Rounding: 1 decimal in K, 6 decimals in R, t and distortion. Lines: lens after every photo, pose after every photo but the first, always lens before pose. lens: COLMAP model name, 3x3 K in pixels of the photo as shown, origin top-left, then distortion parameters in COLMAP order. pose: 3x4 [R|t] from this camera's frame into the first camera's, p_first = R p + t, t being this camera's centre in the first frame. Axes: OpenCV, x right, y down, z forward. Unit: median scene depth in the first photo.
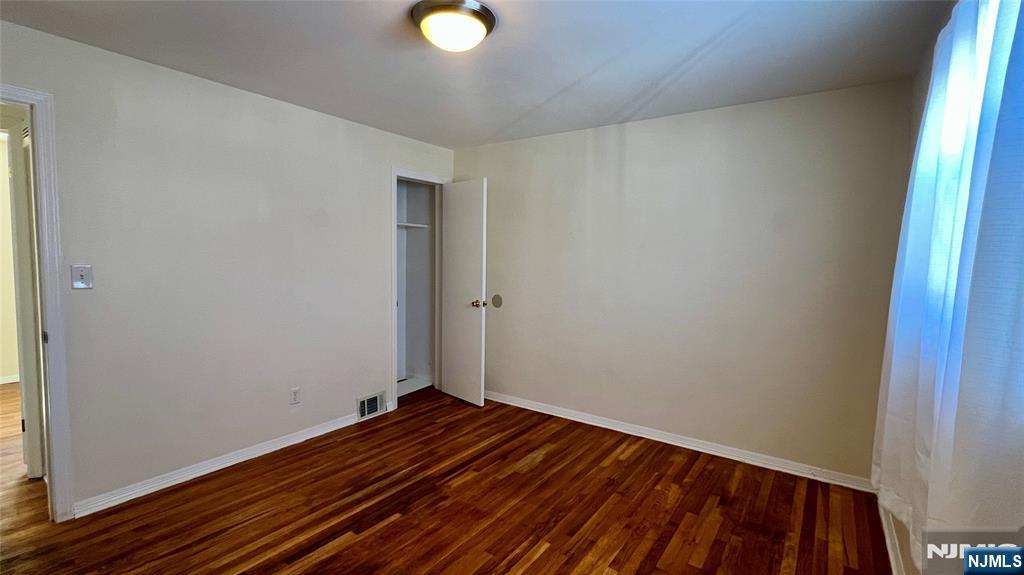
lens RADIAL K [[461.2, 0, 511.0], [0, 461.2, 287.8], [0, 0, 1]] dist [-0.001760, -0.000205]
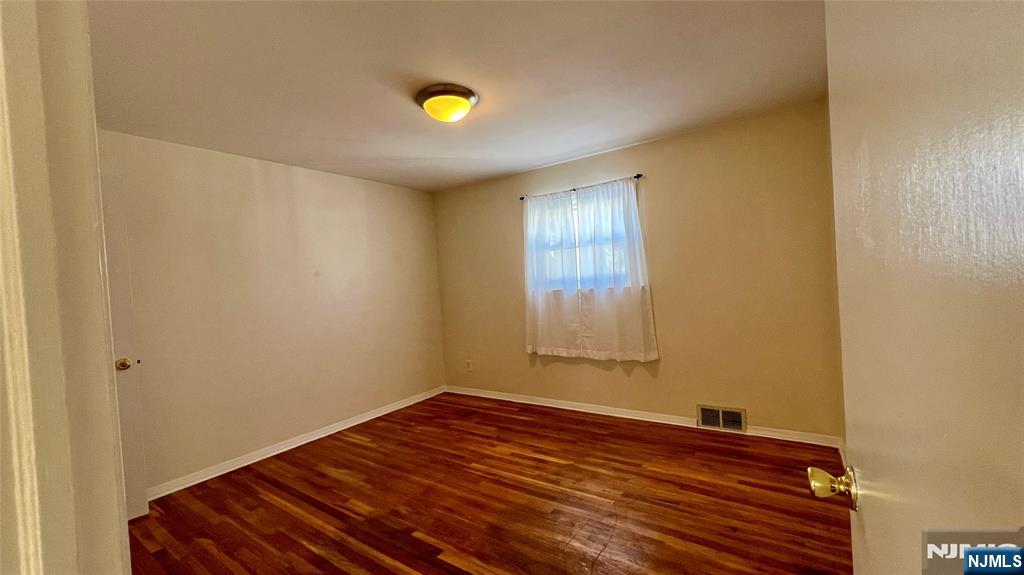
lens RADIAL K [[407.6, 0, 511.5], [0, 407.6, 292.3], [0, 0, 1]] dist [-0.002790, -0.000386]
pose [[0.000111, -0.050368, 0.998731, -0.919660], [0.134901, 0.989602, 0.049892, -0.033850], [-0.990859, 0.134724, 0.006905, 0.598429]]
